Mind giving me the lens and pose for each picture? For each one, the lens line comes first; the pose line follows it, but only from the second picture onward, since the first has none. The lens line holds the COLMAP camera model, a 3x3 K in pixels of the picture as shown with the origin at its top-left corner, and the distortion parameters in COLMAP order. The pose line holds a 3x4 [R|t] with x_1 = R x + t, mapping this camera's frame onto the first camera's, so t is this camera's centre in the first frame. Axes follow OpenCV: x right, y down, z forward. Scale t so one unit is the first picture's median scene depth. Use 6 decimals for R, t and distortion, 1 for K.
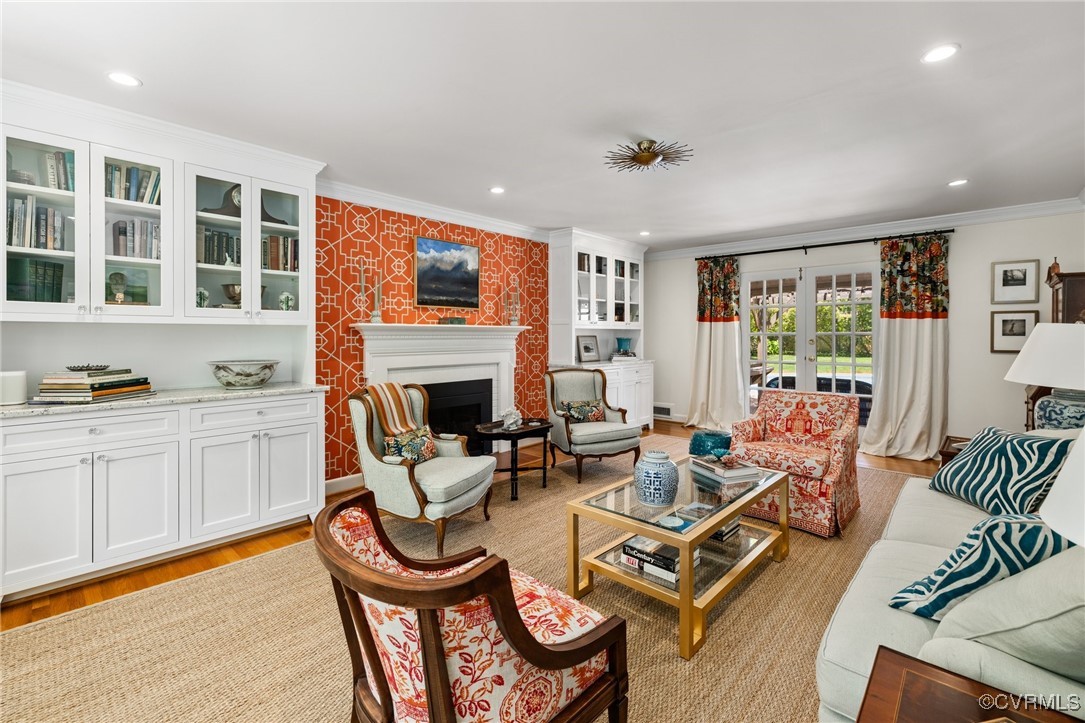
lens RADIAL K [[467.0, 0, 537.1], [0, 467.0, 335.1], [0, 0, 1]] dist [0.000384, 0.003122]
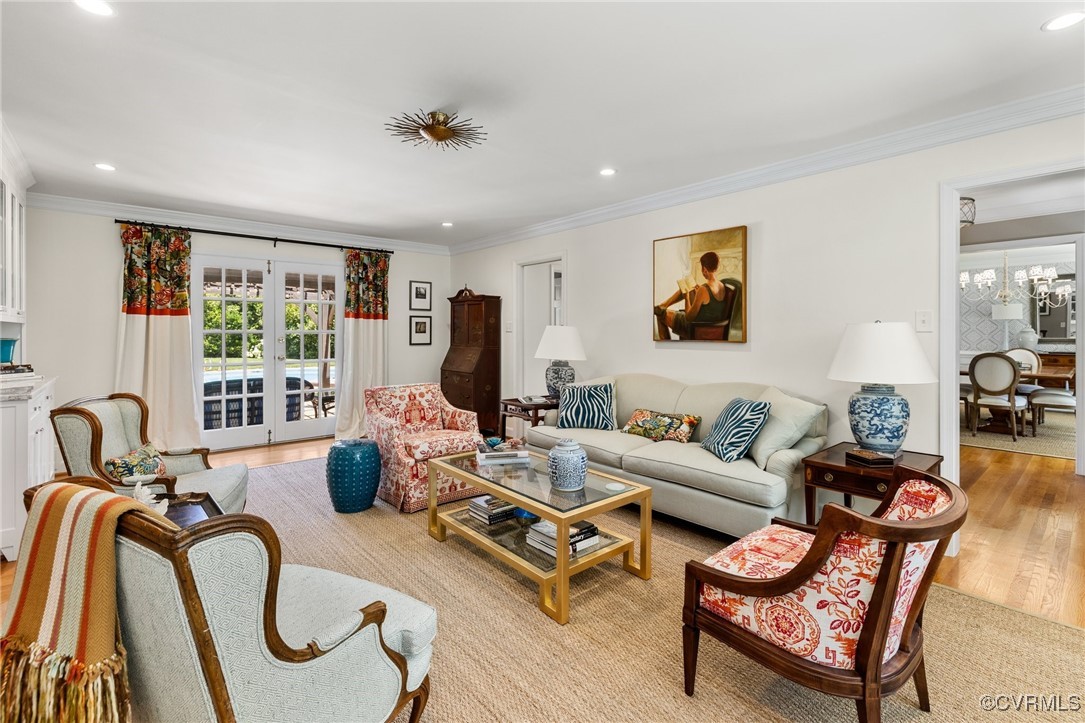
lens RADIAL K [[495.0, 0, 531.1], [0, 495.0, 334.9], [0, 0, 1]] dist [-0.003388, -0.000027]
pose [[0.109857, -0.005836, 0.993930, -0.409903], [0.003350, 0.999979, 0.005501, -0.000274], [-0.993942, 0.002725, 0.109874, 0.439515]]
